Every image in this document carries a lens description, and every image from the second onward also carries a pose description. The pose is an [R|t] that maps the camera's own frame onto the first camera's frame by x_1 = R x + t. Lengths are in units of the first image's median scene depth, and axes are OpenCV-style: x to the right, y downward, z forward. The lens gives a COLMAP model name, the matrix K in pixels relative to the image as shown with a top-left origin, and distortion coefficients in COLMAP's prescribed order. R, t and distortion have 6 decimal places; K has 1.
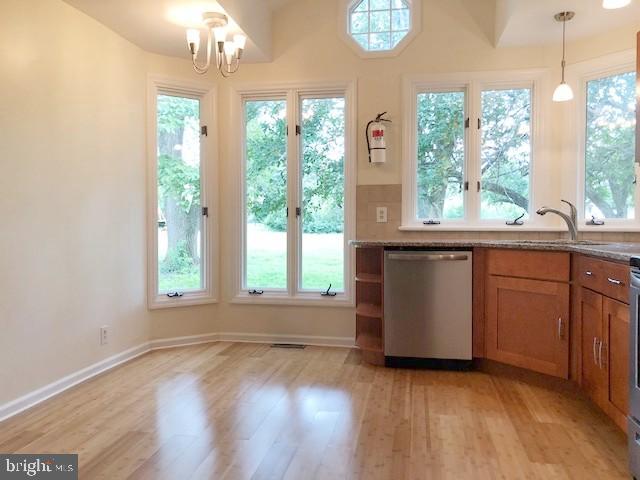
lens RADIAL K [[537.7, 0, 320.0], [0, 537.7, 240.0], [0, 0, 1]] dist [0.031659, -0.006121]
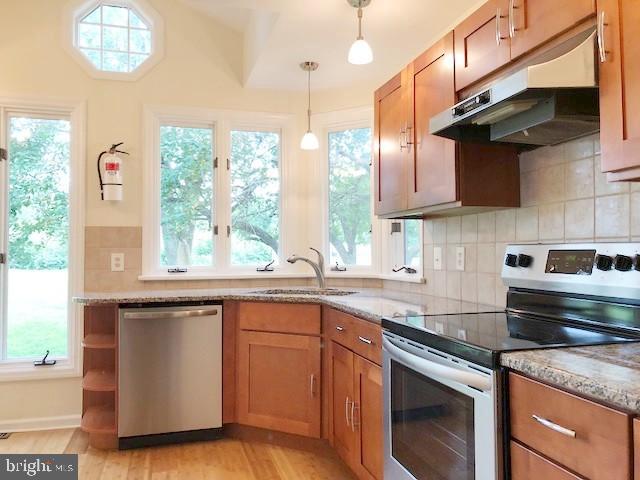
lens RADIAL K [[537.7, 0, 320.0], [0, 537.7, 240.0], [0, 0, 1]] dist [0.031659, -0.006121]
pose [[0.897747, 0.009922, 0.440400, 0.027315], [0.015809, 0.998377, -0.054718, -0.031236], [-0.440228, 0.056085, 0.896133, 0.100418]]
